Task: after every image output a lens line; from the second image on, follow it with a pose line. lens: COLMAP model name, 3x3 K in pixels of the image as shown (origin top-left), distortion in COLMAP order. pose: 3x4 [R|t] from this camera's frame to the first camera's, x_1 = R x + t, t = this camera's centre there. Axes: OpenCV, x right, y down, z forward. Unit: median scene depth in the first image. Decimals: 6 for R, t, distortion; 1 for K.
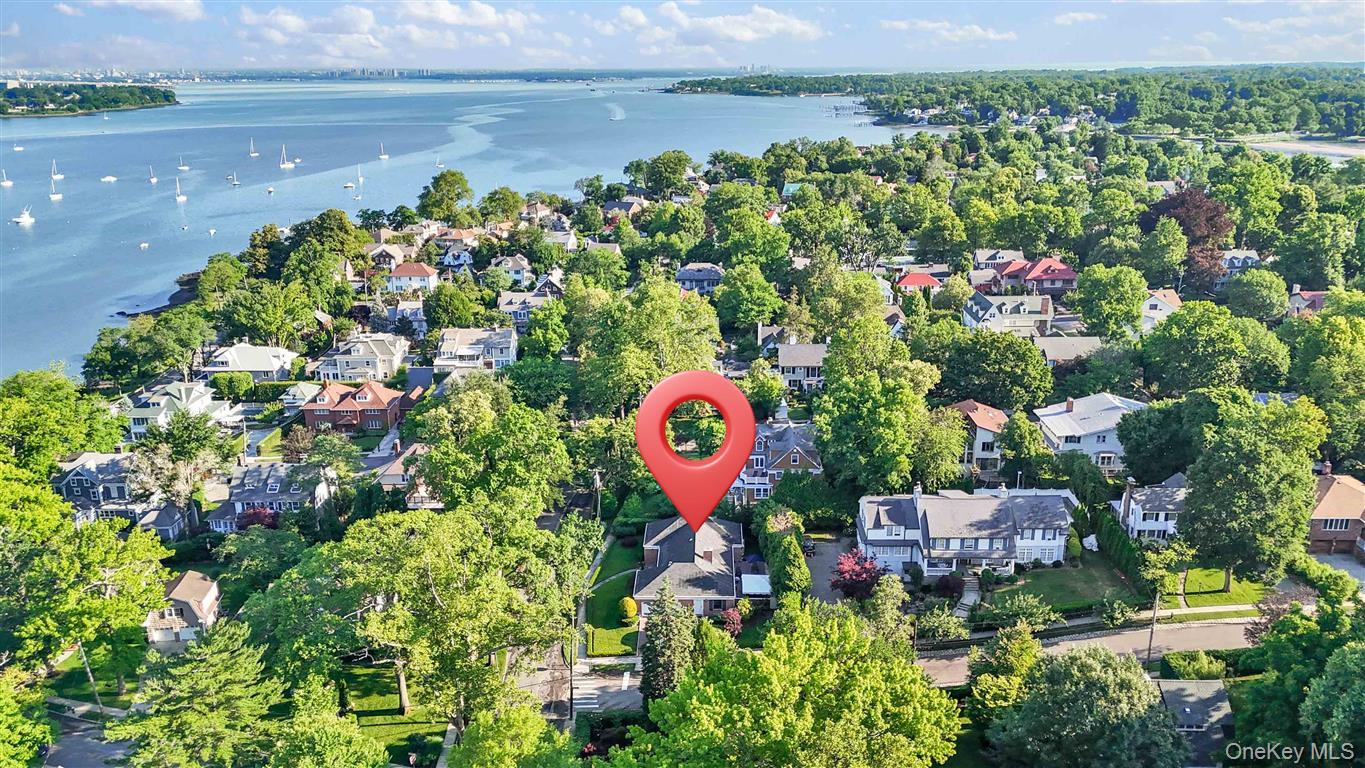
lens RADIAL K [[1031.6, 0, 682.5], [0, 1031.6, 384.0], [0, 0, 1]] dist [0.071608, -0.000197]
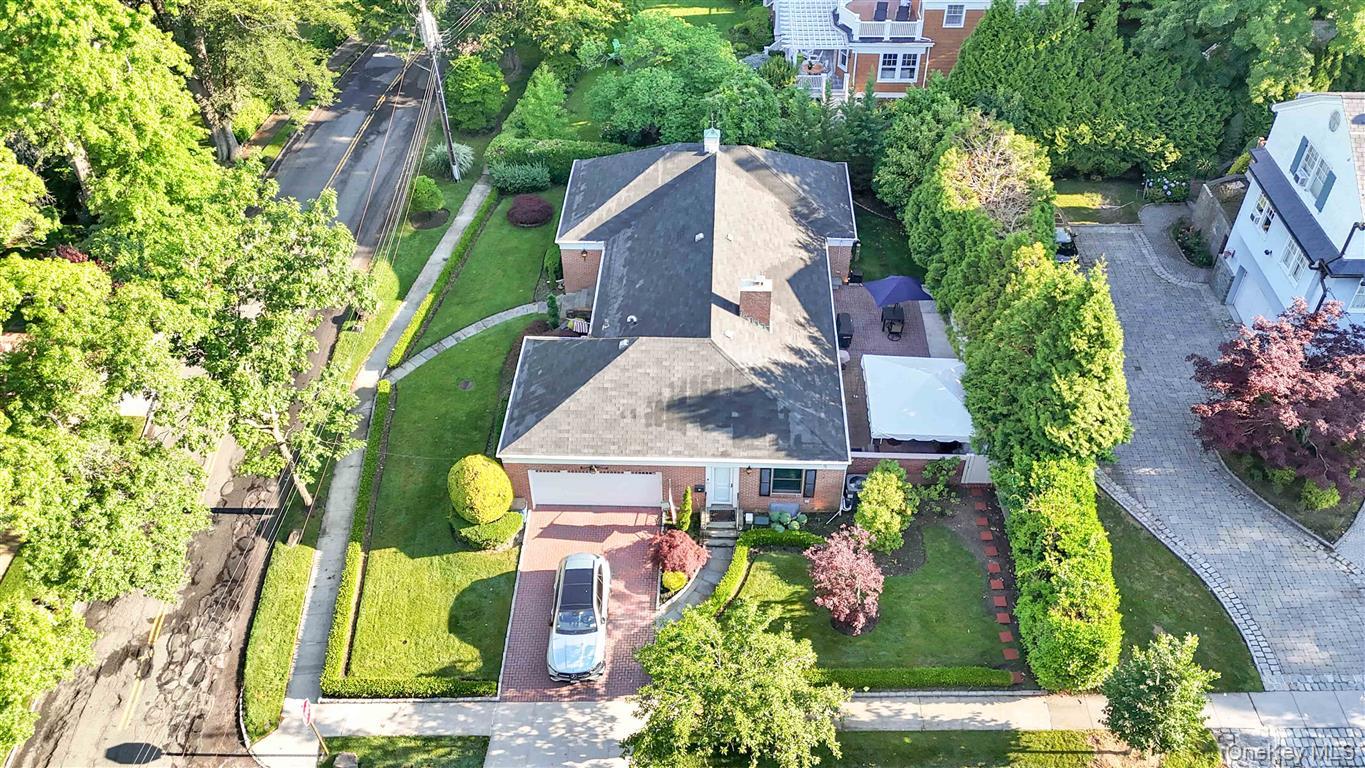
lens RADIAL K [[1096.7, 0, 682.5], [0, 1096.7, 384.0], [0, 0, 1]] dist [0.066326, -0.006984]
pose [[0.999919, 0.007422, -0.010315, 0.007424], [-0.002712, 0.917634, 0.397417, 0.063349], [0.012416, -0.397357, 0.917580, 0.707421]]
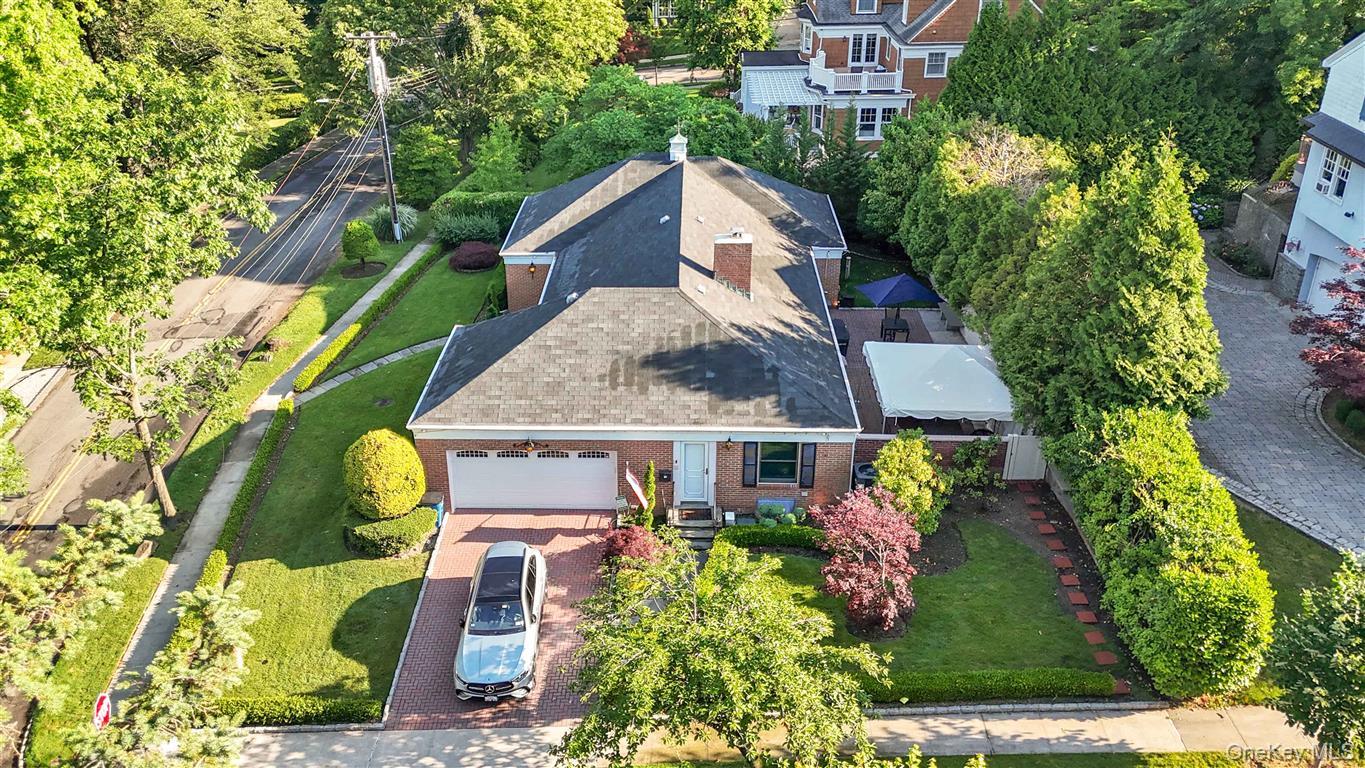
lens RADIAL K [[1105.9, 0, 633.4], [0, 1105.9, 339.4], [0, 0, 1]] dist [0.064570, -0.000230]
pose [[0.999657, 0.004679, -0.025777, 0.008264], [-0.001220, 0.991169, 0.132602, 0.149976], [0.026170, -0.132525, 0.990834, 0.742294]]
